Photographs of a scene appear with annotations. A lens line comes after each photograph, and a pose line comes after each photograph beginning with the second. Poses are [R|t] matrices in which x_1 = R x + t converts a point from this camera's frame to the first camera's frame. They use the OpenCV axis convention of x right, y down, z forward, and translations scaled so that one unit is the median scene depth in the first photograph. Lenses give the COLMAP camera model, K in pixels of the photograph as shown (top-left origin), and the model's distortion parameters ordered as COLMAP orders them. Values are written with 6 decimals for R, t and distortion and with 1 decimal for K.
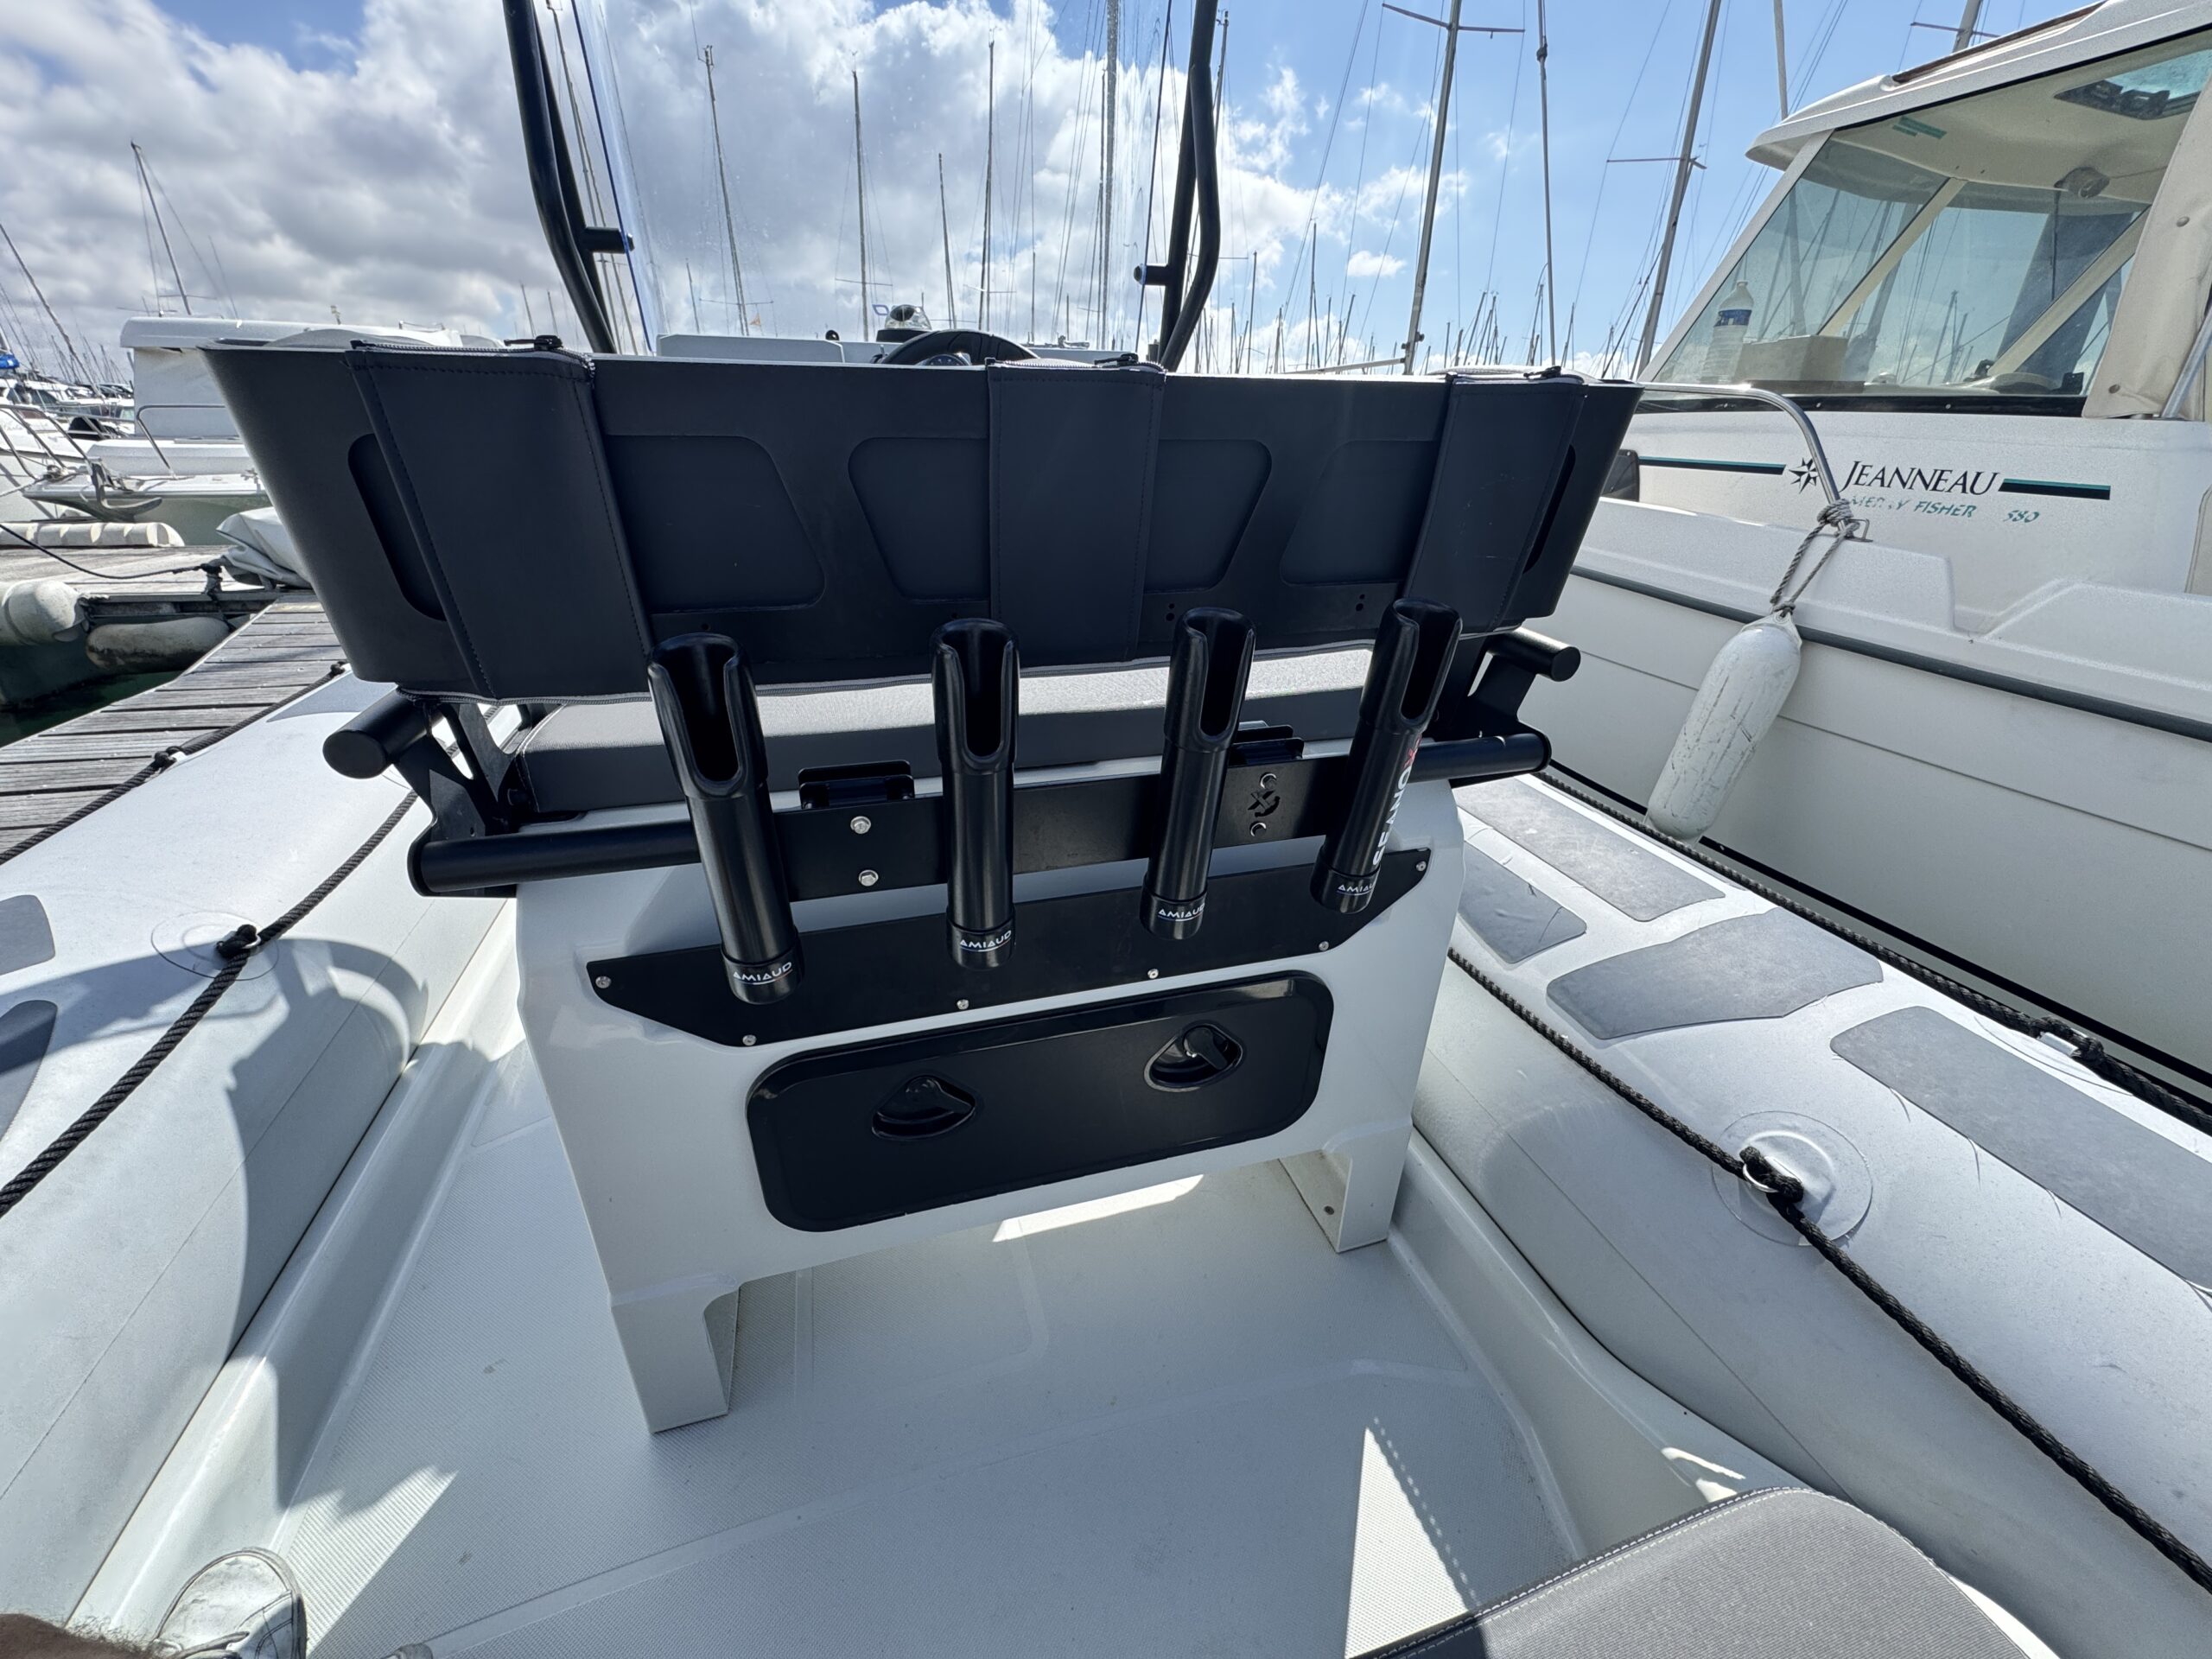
lens RADIAL K [[907.5, 0, 1108.8], [0, 907.5, 837.6], [0, 0, 1]] dist [0.016250, -0.000054]
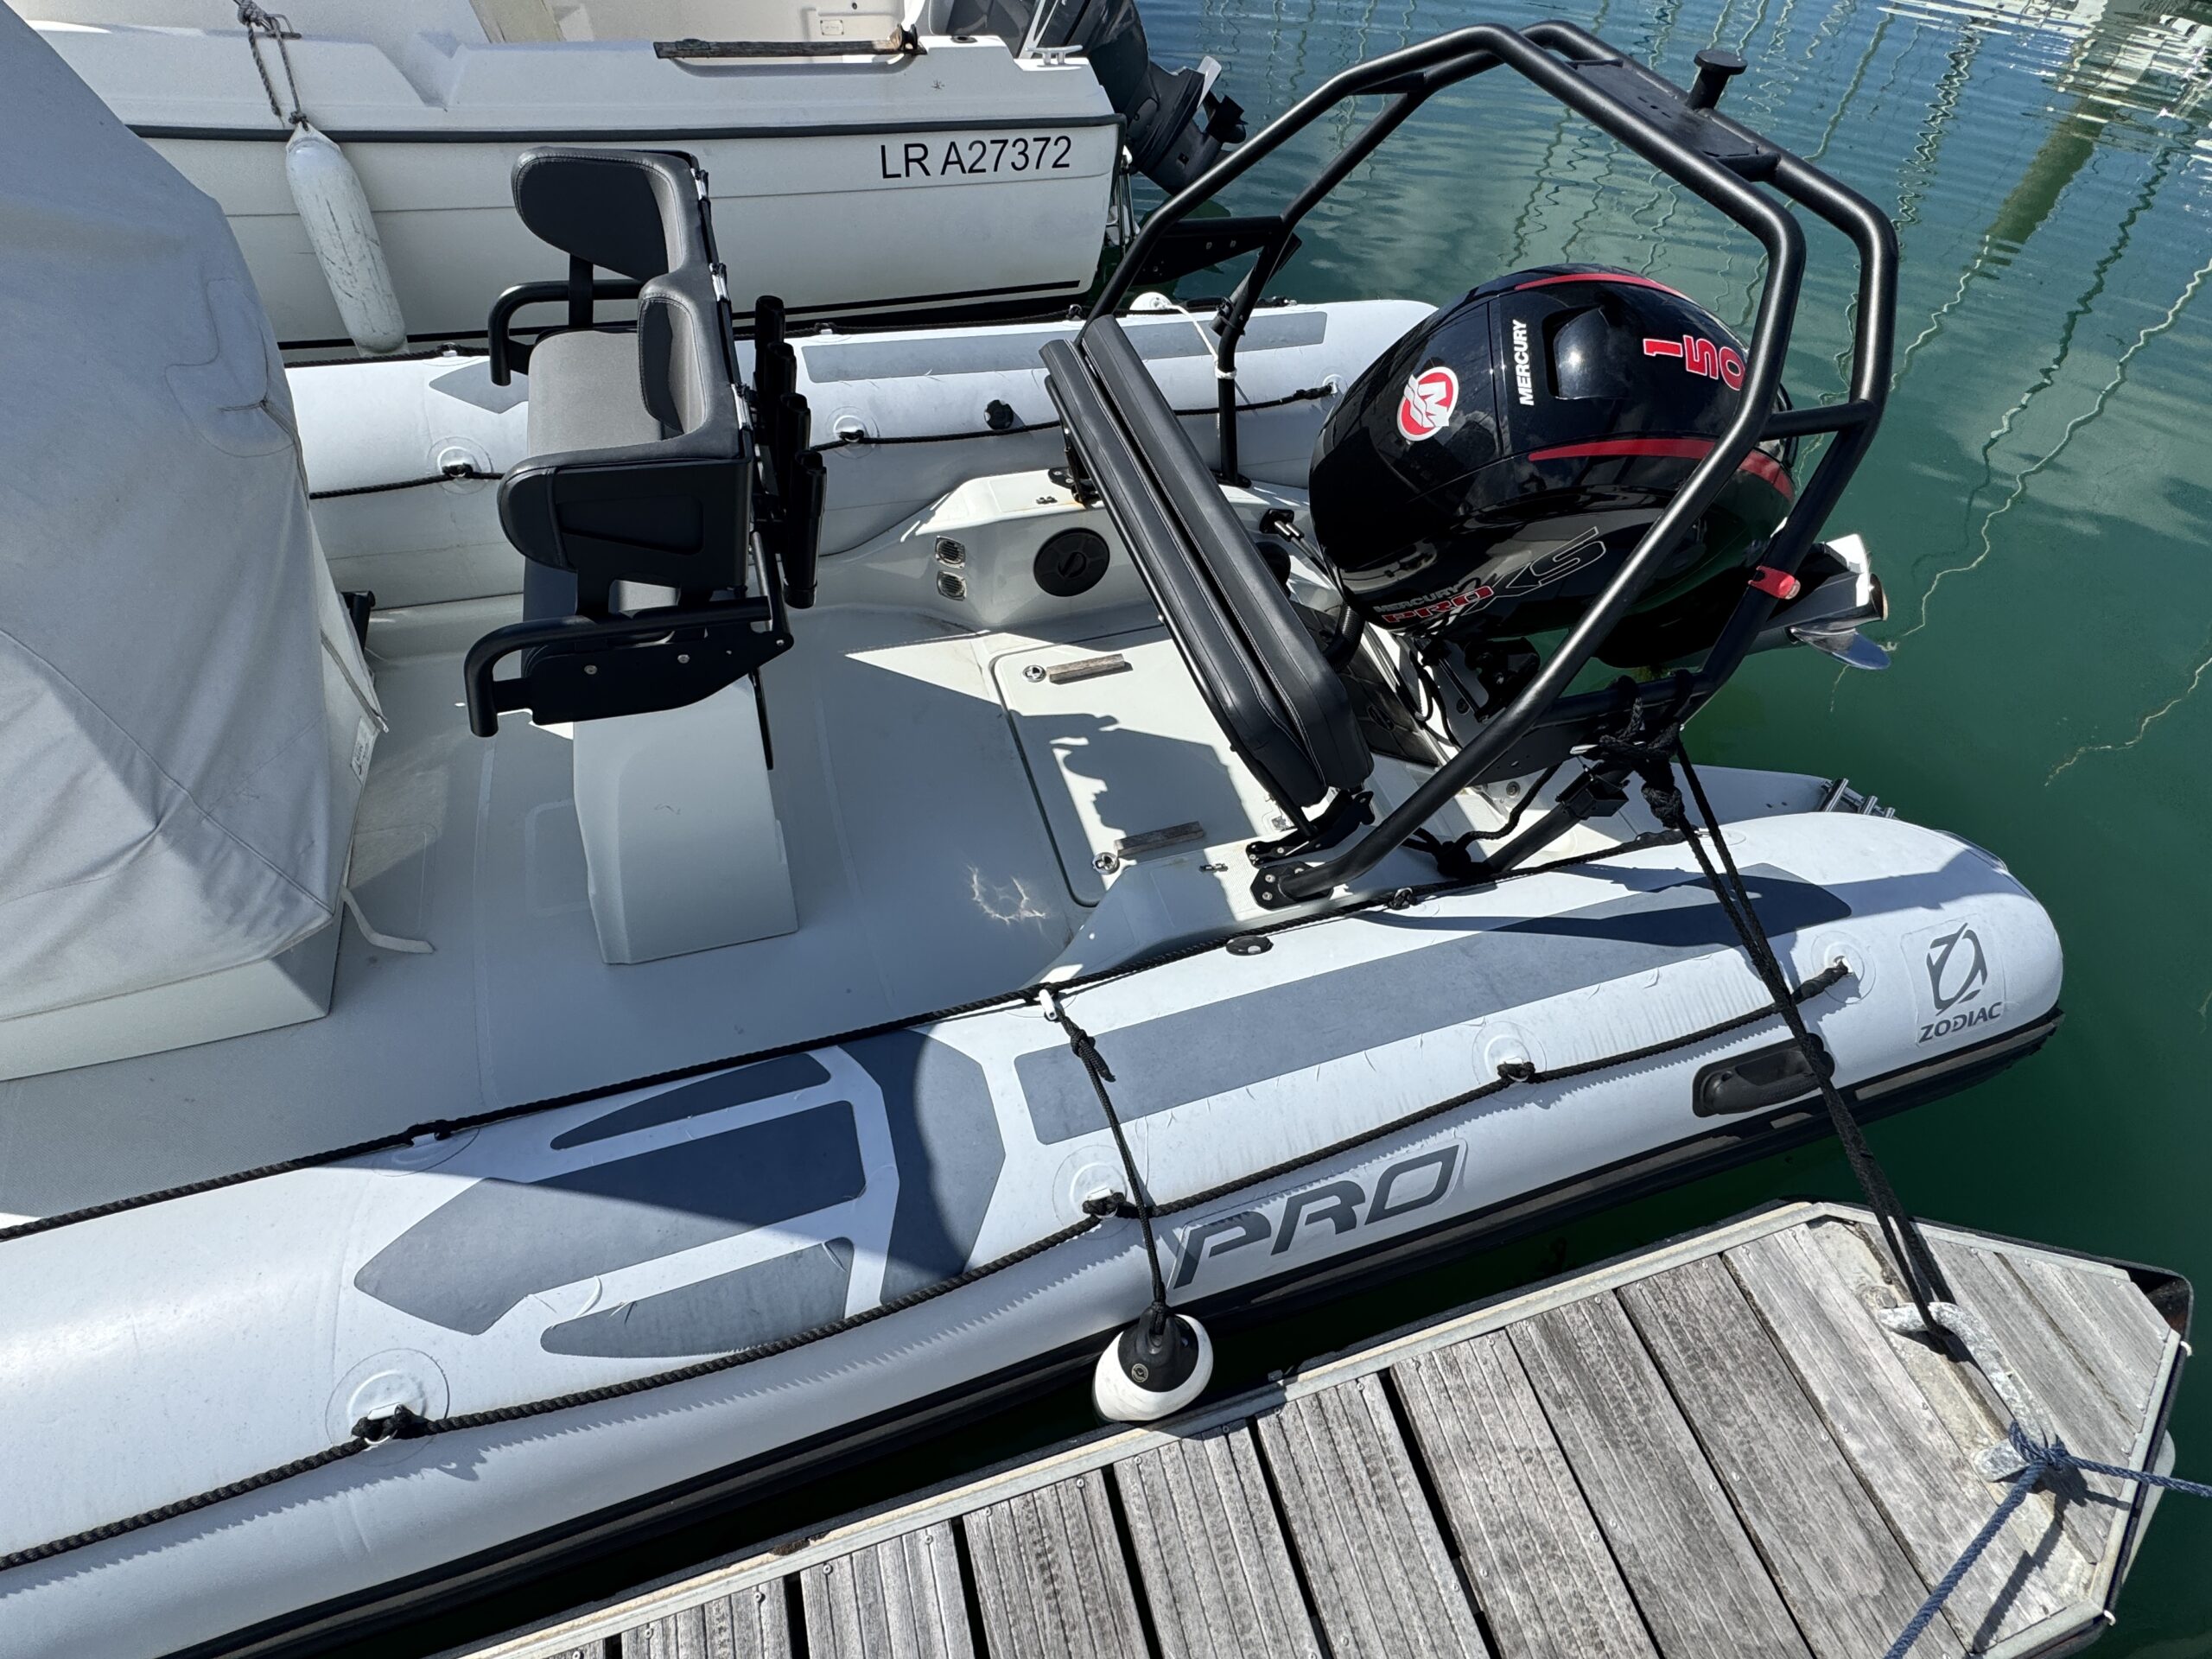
lens RADIAL K [[999.7, 0, 1106.2], [0, 999.7, 821.3], [0, 0, 1]] dist [-0.000971, -0.000471]
pose [[-0.026647, -0.806070, 0.591220, -0.812386], [0.344012, 0.547911, 0.762528, -0.412490], [-0.938587, 0.223706, 0.262697, -0.082496]]
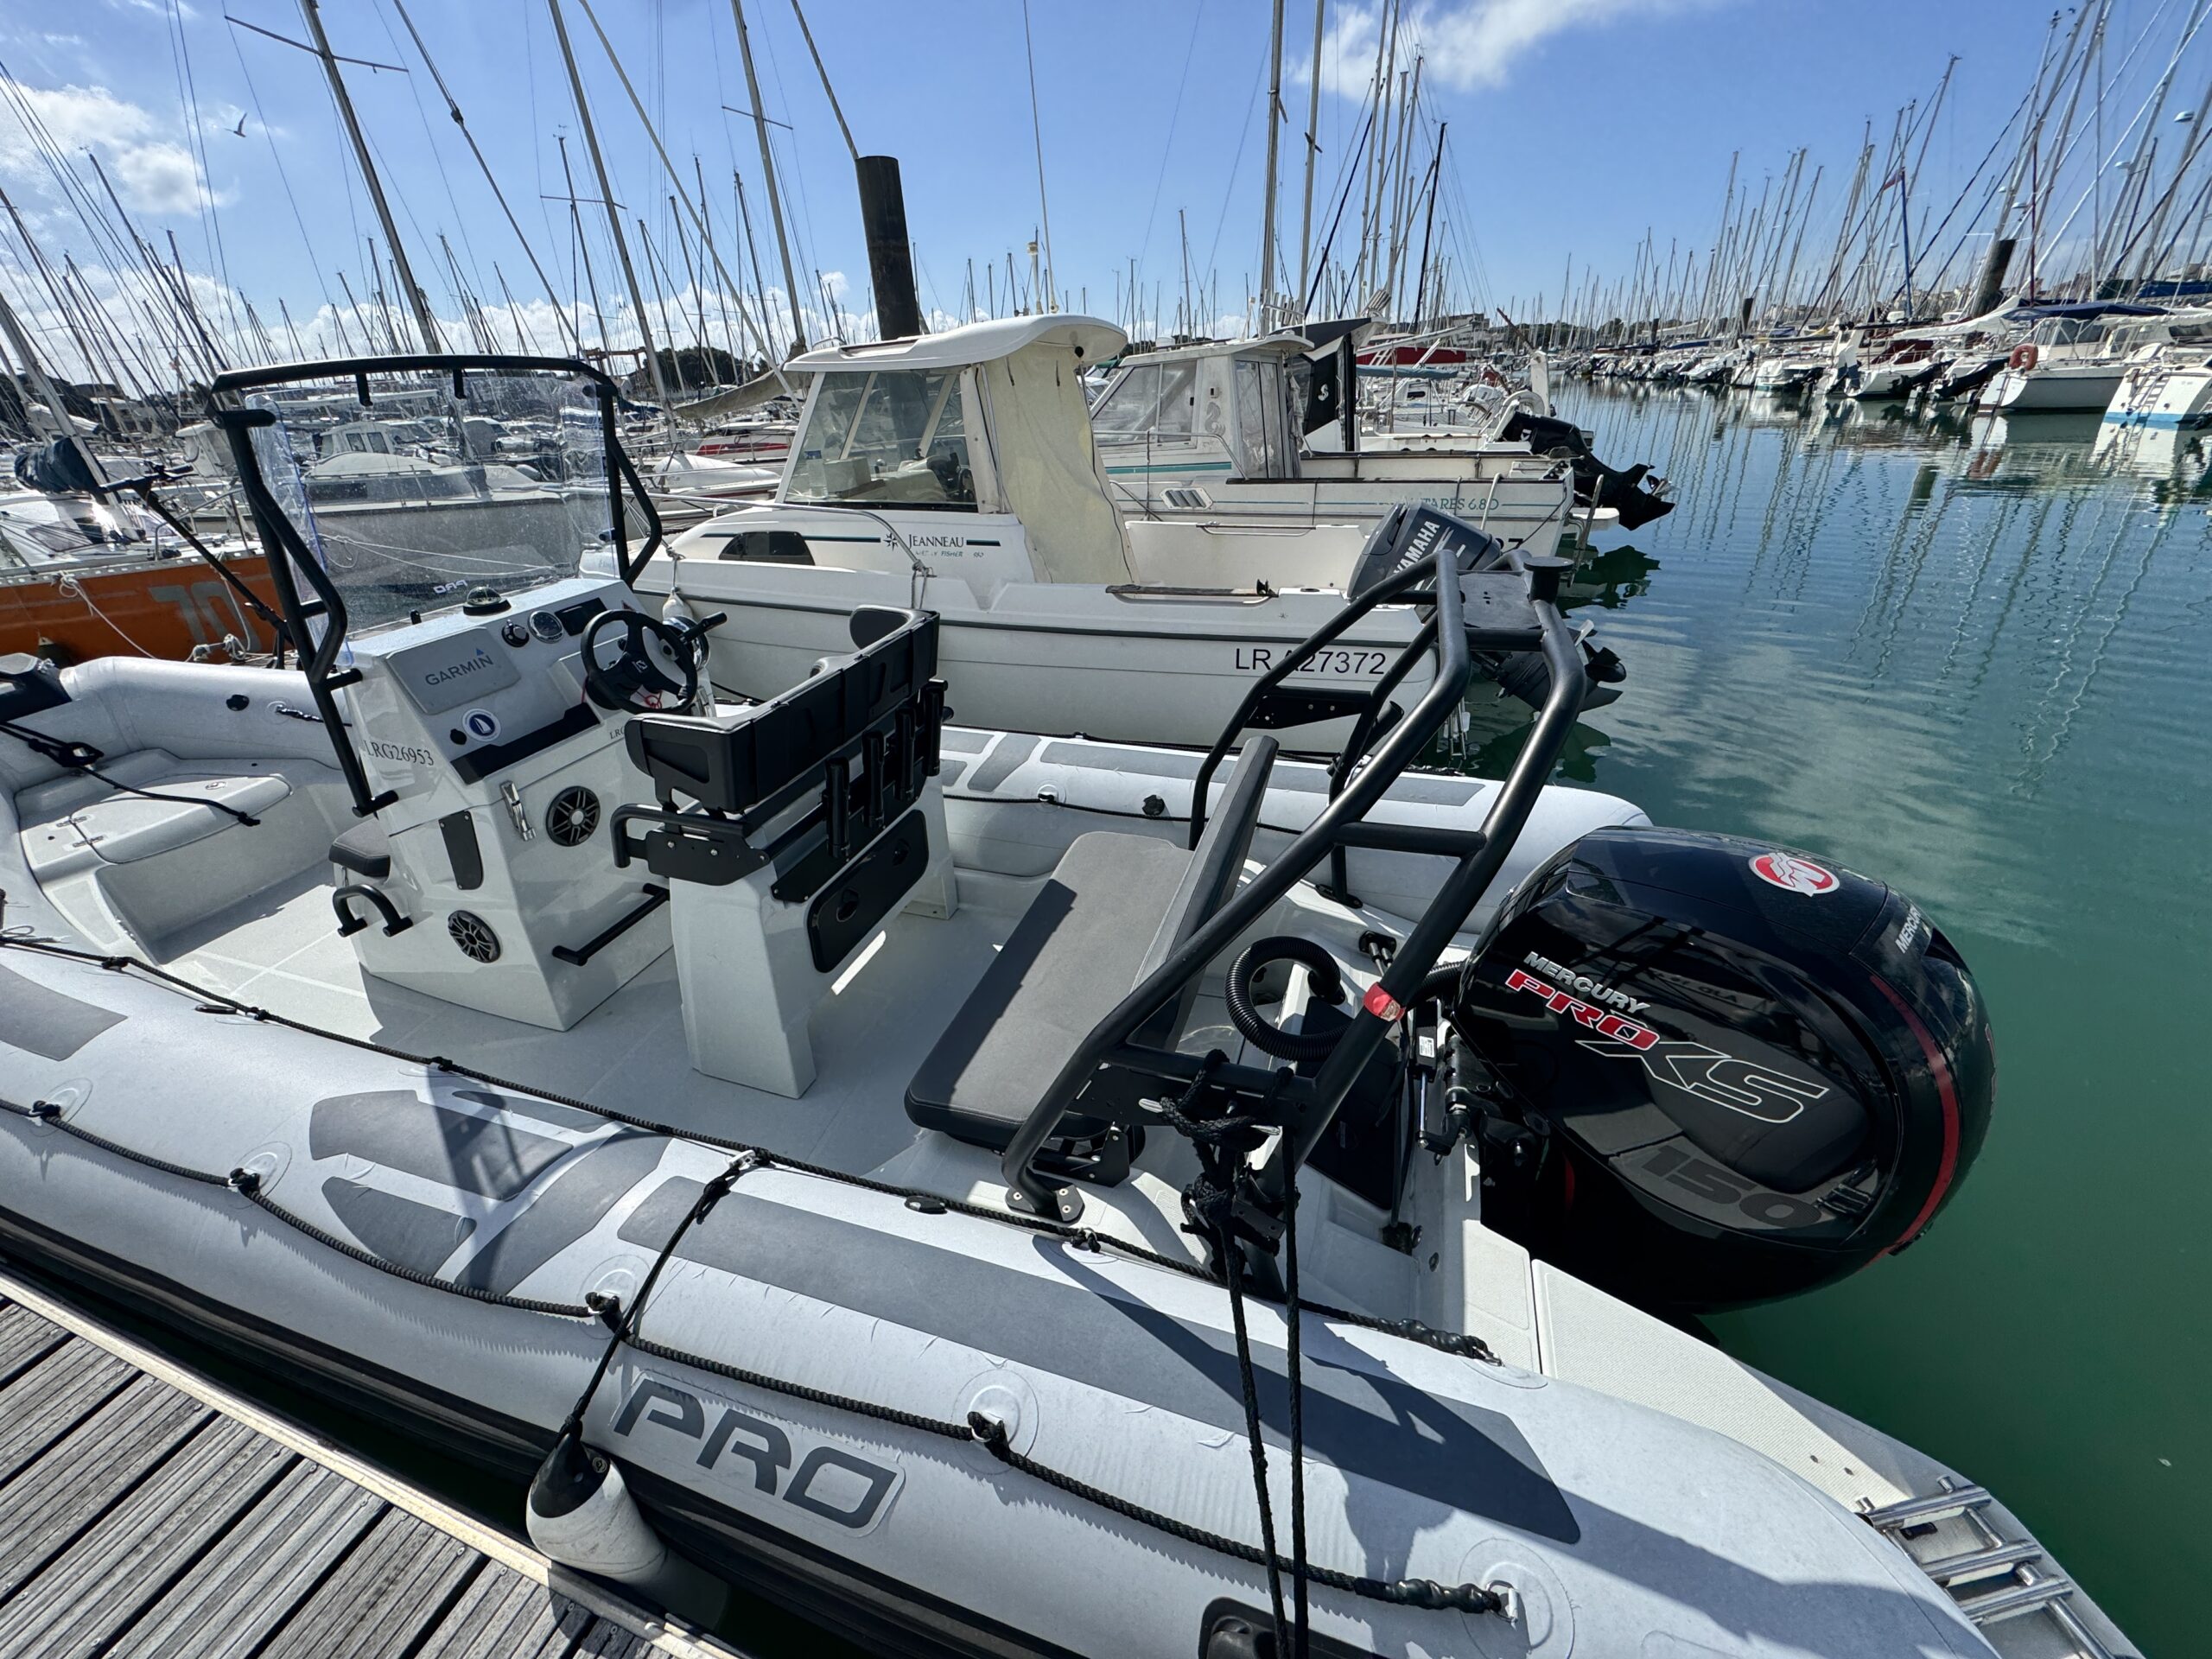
lens RADIAL K [[871.0, 0, 1111.9], [0, 871.0, 832.8], [0, 0, 1]] dist [-0.004649, -0.000091]
pose [[0.564592, -0.430305, 0.704325, -0.718820], [0.395203, 0.890102, 0.227007, -0.084914], [-0.724603, 0.150185, 0.672603, -0.660844]]
